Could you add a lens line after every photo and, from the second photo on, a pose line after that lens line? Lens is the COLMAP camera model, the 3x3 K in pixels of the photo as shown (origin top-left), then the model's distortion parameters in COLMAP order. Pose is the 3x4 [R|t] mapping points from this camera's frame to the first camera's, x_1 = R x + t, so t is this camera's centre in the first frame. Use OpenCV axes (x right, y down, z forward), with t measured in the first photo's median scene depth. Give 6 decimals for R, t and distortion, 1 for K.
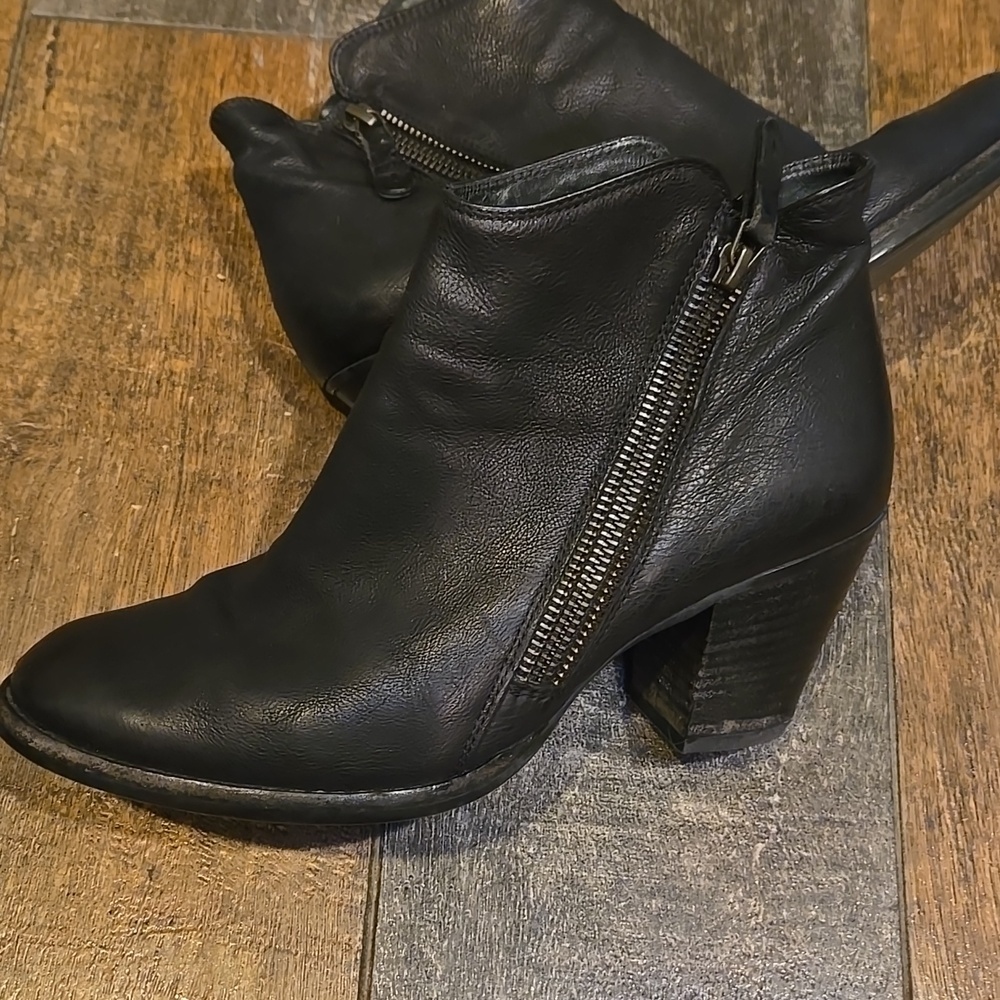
lens RADIAL K [[1478.9, 0, 505.0], [0, 1478.9, 502.9], [0, 0, 1]] dist [0.042051, 0.000000]
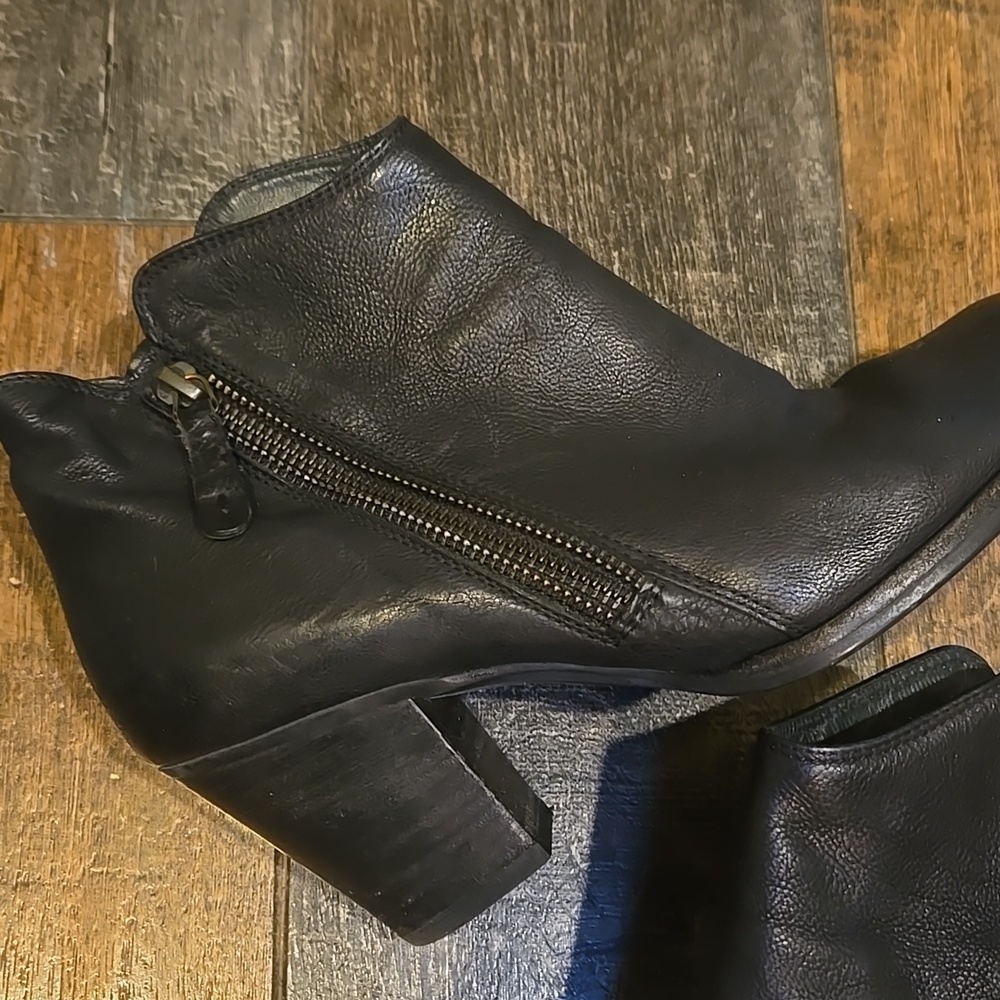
lens RADIAL K [[1478.9, 0, 497.9], [0, 1478.9, 505.4], [0, 0, 1]] dist [0.042051, 0.000000]
pose [[0.997340, -0.057759, 0.044453, 0.022467], [0.053028, 0.993462, 0.101103, -0.265180], [-0.050002, -0.098477, 0.993882, 0.253688]]
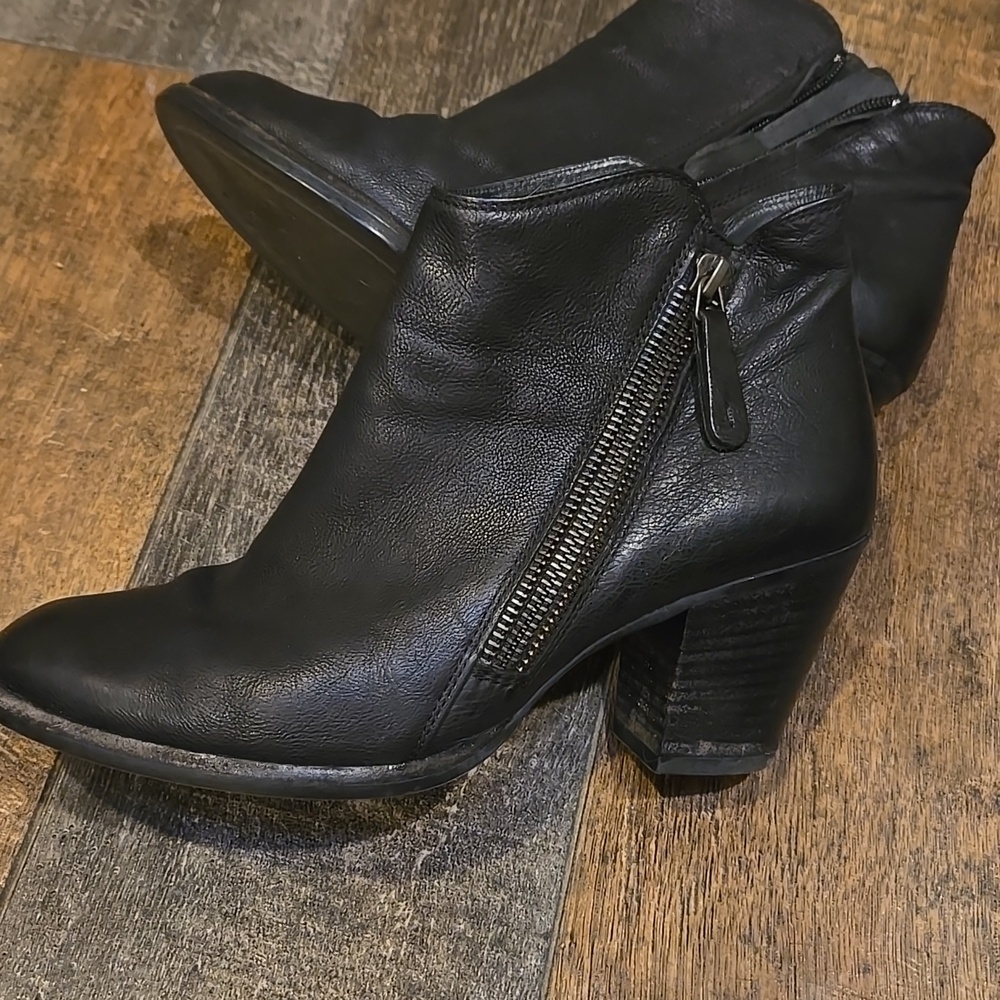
lens RADIAL K [[1478.9, 0, 501.3], [0, 1478.9, 500.9], [0, 0, 1]] dist [0.042051, 0.000000]
pose [[0.985002, 0.126871, -0.116936, 0.278400], [-0.142190, 0.980779, -0.133623, 0.115683], [0.097735, 0.148246, 0.984109, 0.007593]]
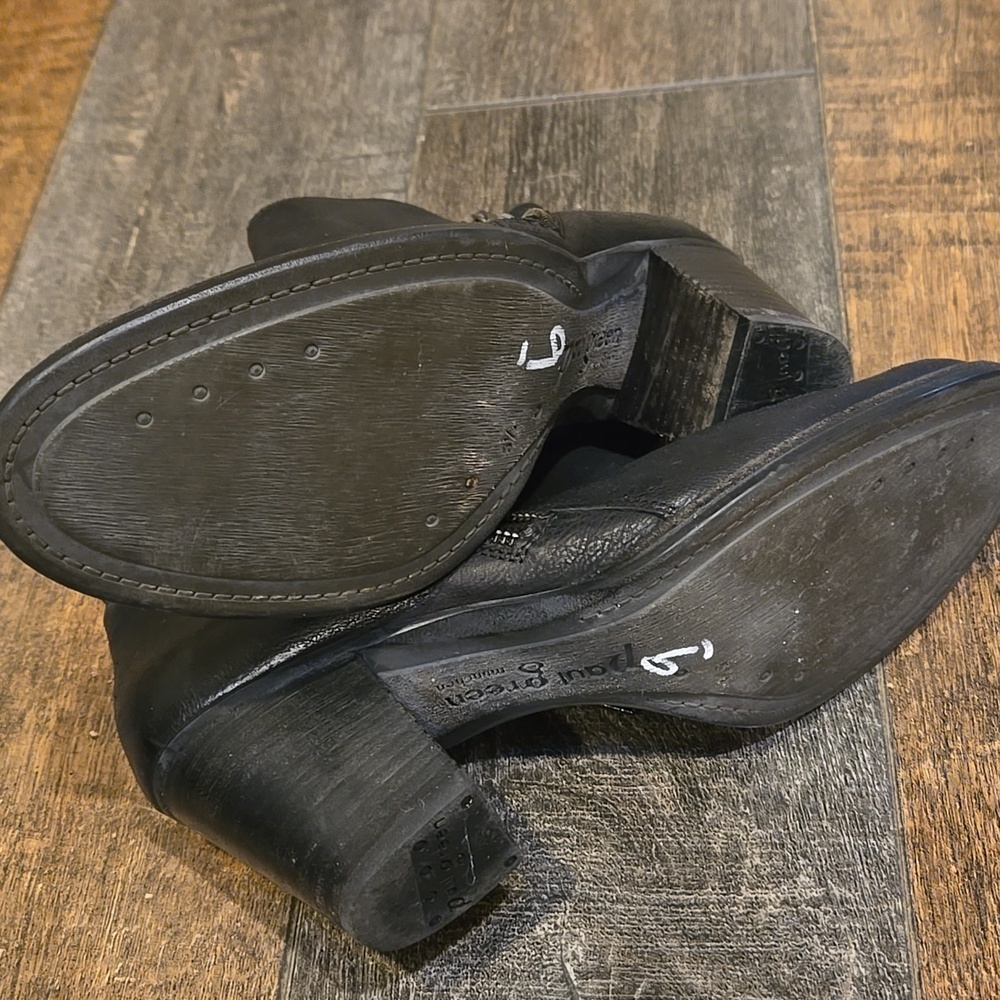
lens RADIAL K [[1478.9, 0, 492.6], [0, 1478.9, 498.2], [0, 0, 1]] dist [0.042051, 0.000000]
pose [[0.978340, -0.117975, -0.170096, 0.204839], [0.066128, 0.956765, -0.283244, -0.025593], [0.196158, 0.265861, 0.943843, 0.207725]]
